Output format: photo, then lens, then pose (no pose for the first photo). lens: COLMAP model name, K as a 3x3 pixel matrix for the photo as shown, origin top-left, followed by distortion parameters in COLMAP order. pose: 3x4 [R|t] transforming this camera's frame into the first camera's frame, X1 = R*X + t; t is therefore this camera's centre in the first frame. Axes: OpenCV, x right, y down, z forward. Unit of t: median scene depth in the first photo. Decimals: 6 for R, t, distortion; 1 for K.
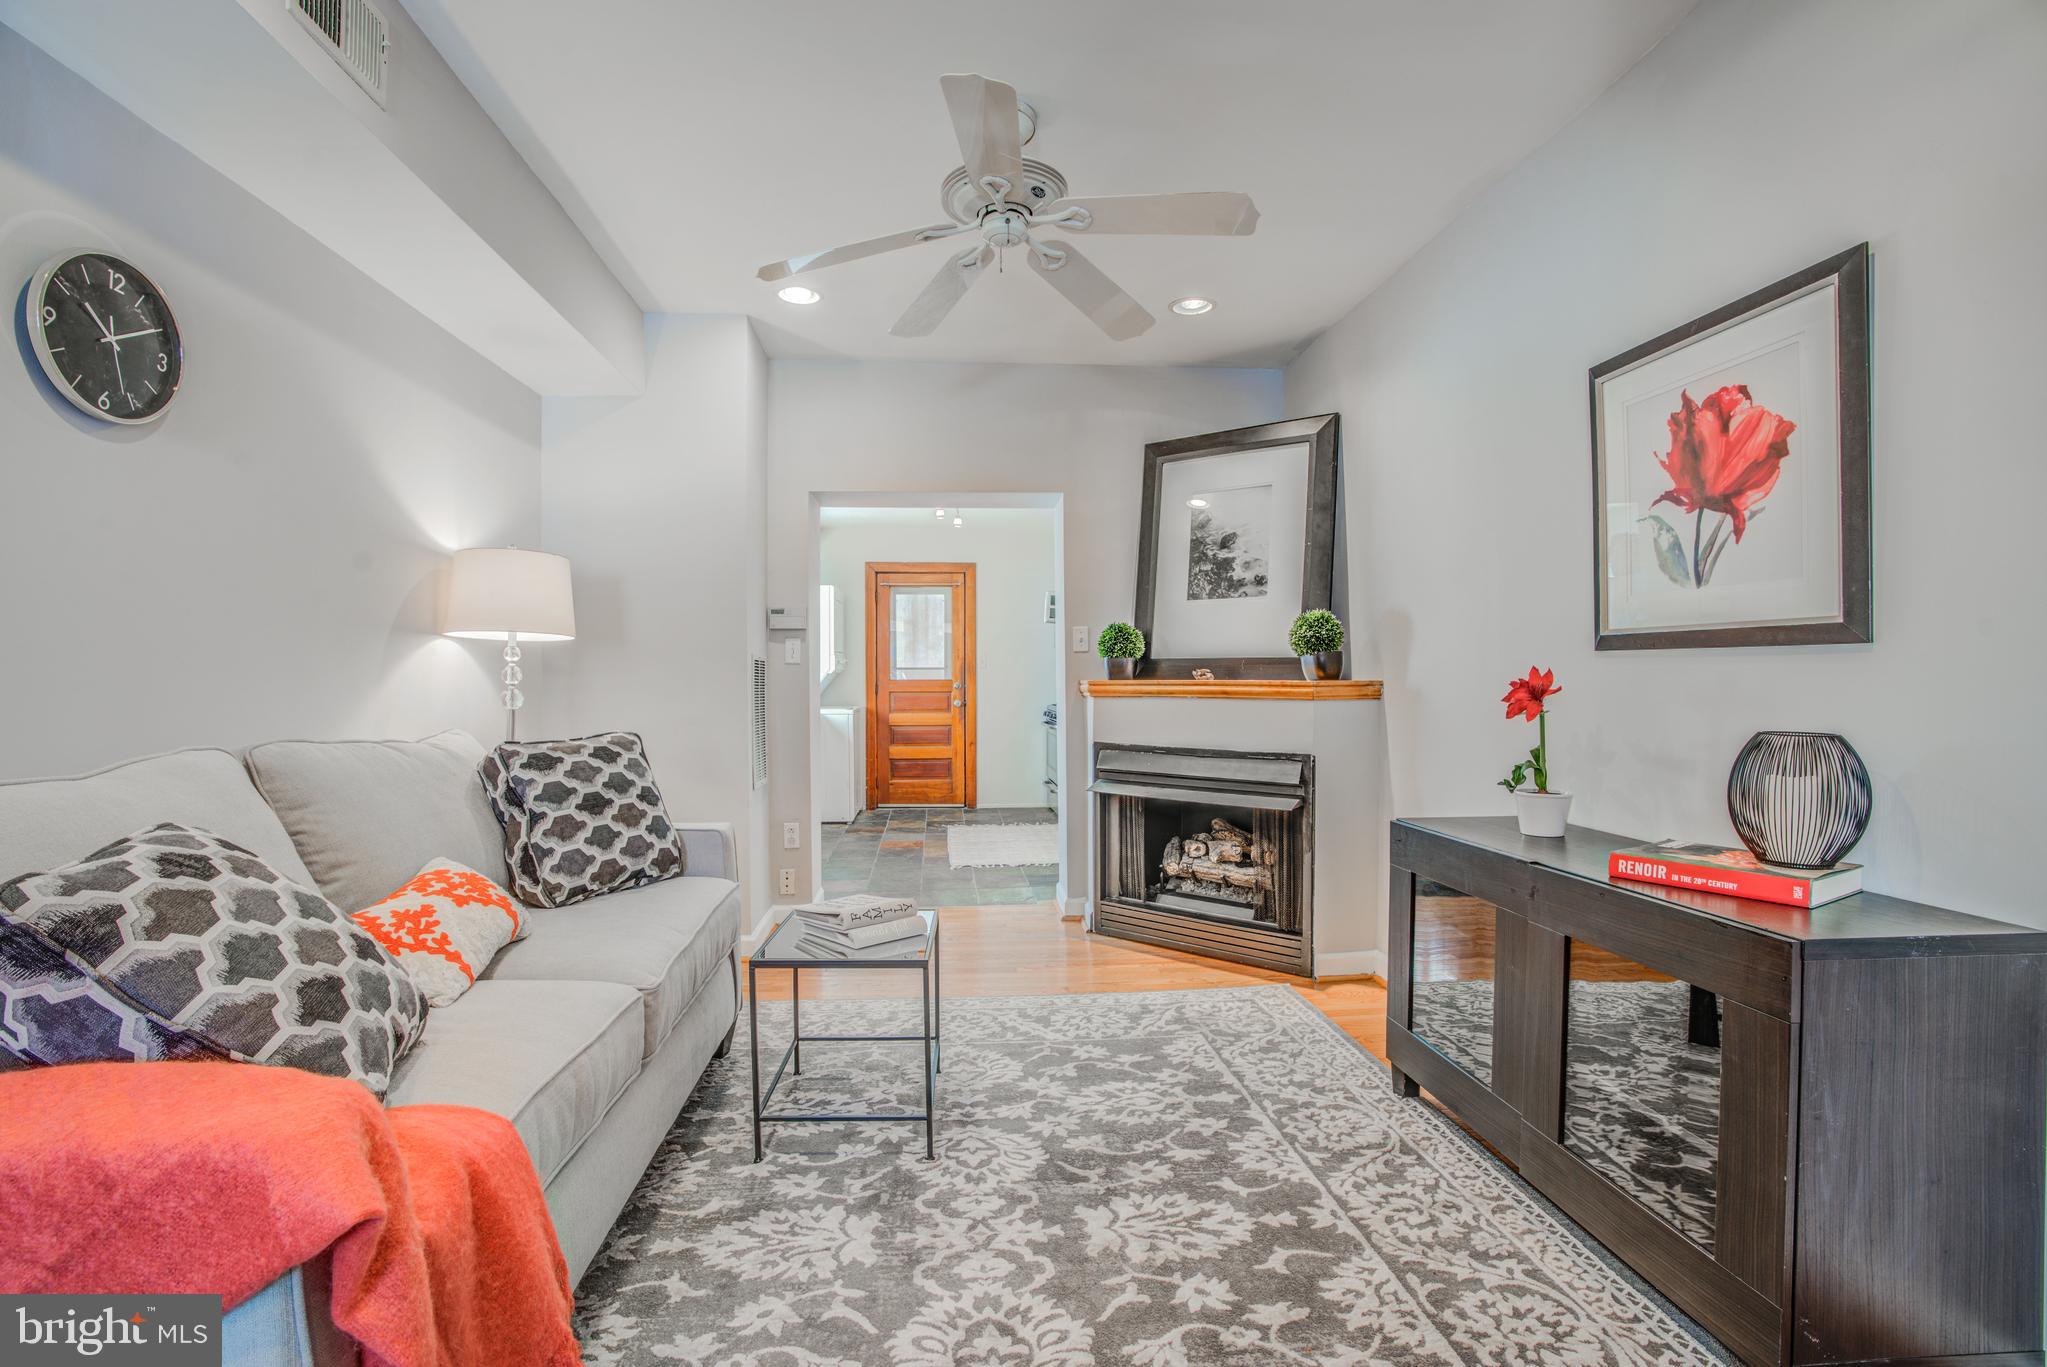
lens RADIAL K [[943.1, 0, 1013.9], [0, 943.1, 688.7], [0, 0, 1]] dist [-0.070531, 0.025701]
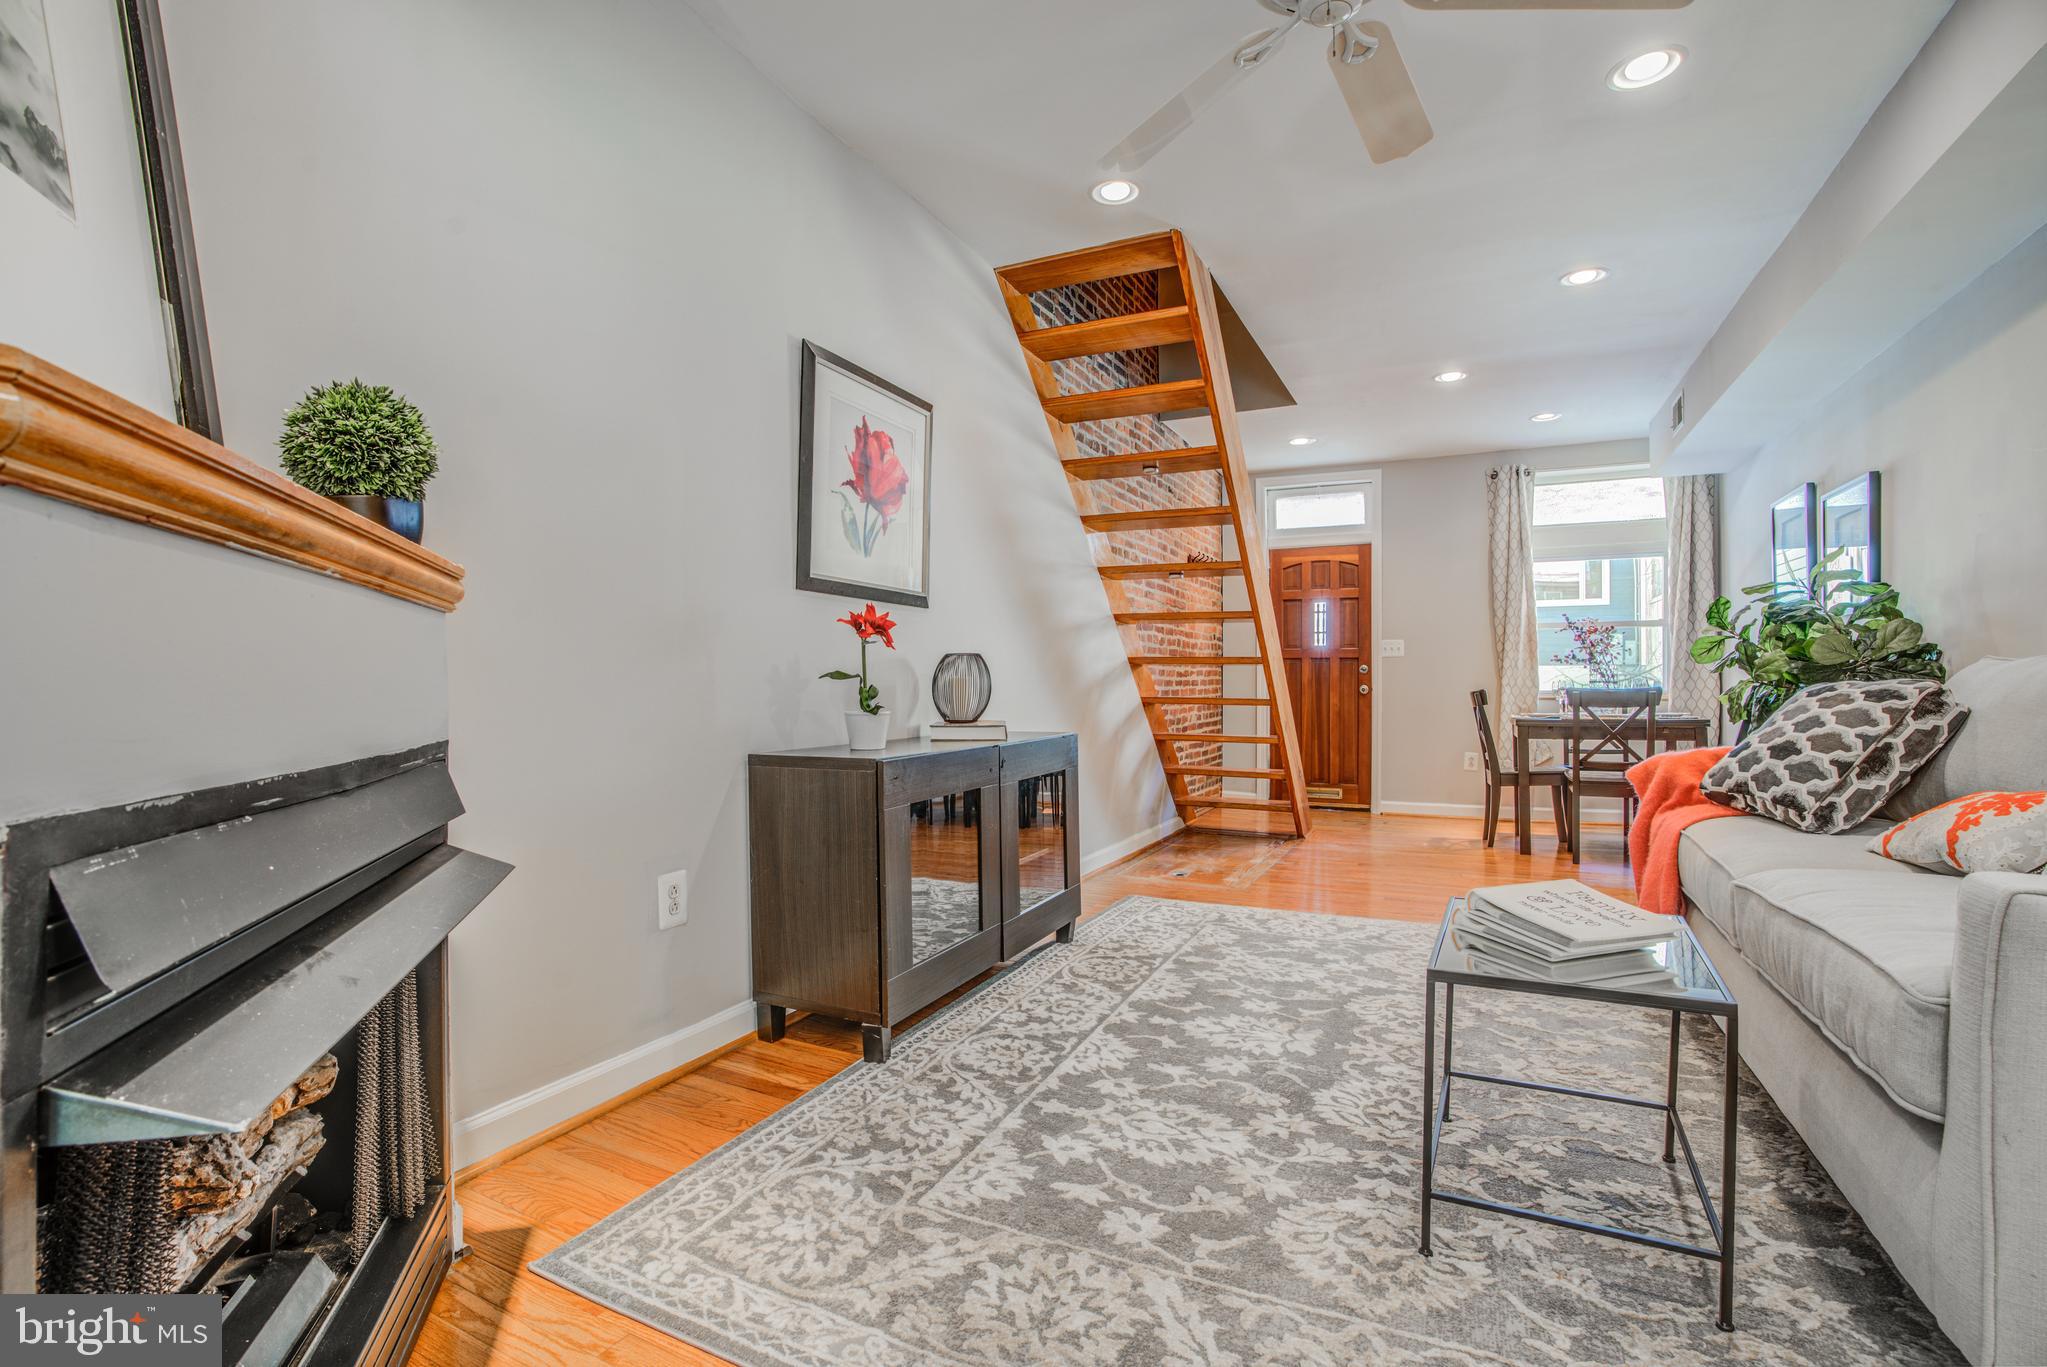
lens RADIAL K [[943.1, 0, 1019.3], [0, 943.1, 683.2], [0, 0, 1]] dist [-0.070531, 0.025701]
pose [[-0.861496, 0.004712, 0.507742, -0.163891], [0.010177, 0.999916, 0.007987, 0.062340], [-0.507662, 0.012048, -0.861472, 1.713788]]
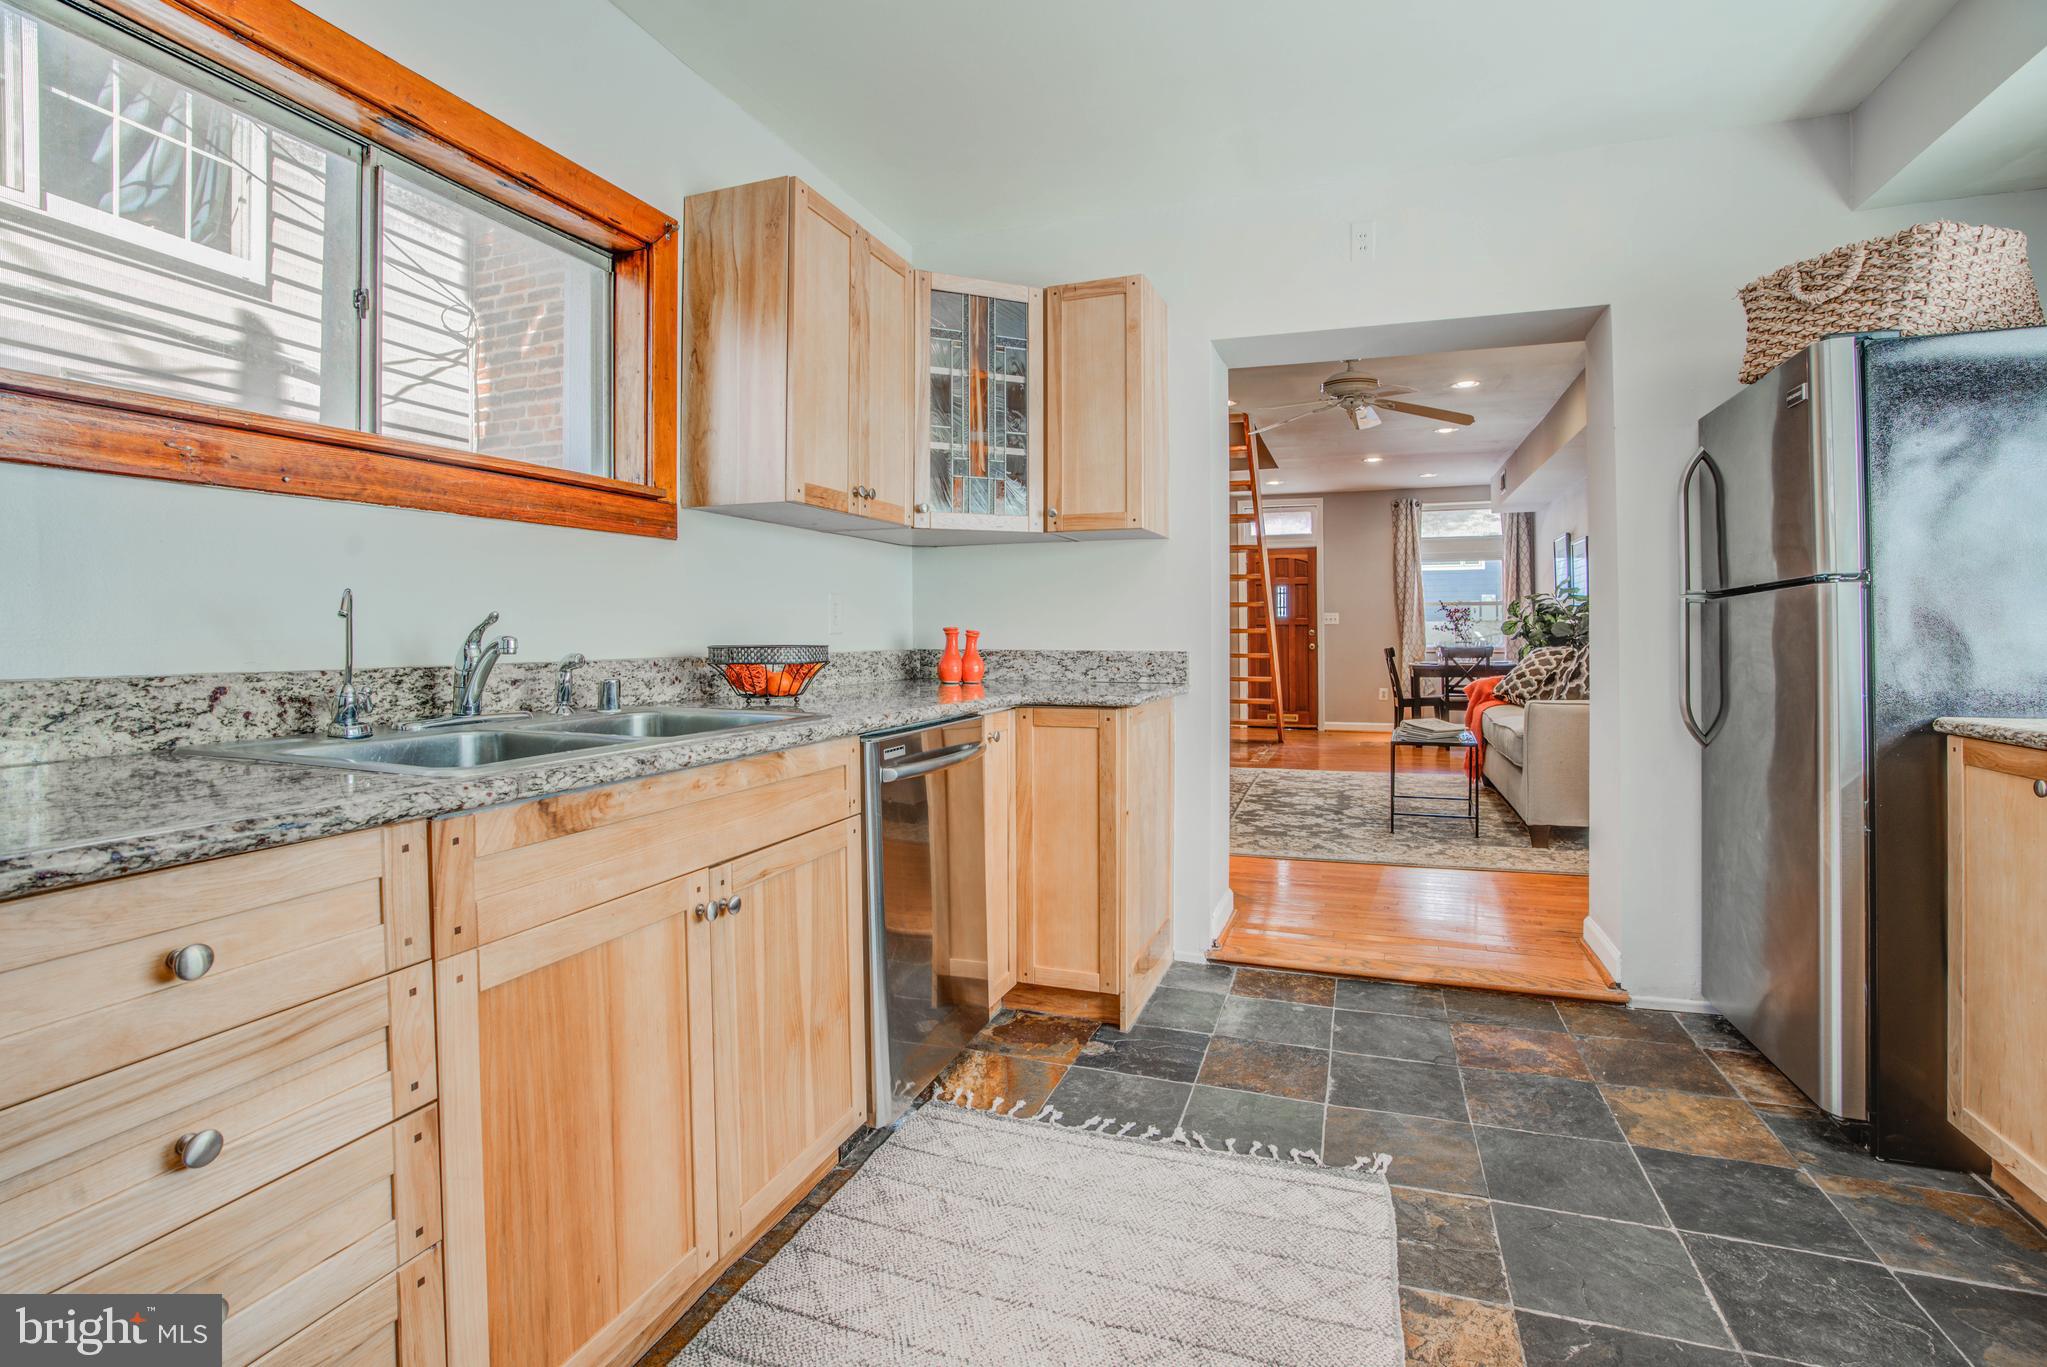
lens RADIAL K [[943.1, 0, 1035.2], [0, 943.1, 616.3], [0, 0, 1]] dist [-0.070531, 0.025701]
pose [[-0.913308, 0.017185, 0.406907, -0.201536], [0.014212, 0.999846, -0.010326, 0.006357], [-0.407021, -0.003648, -0.913411, 3.077804]]
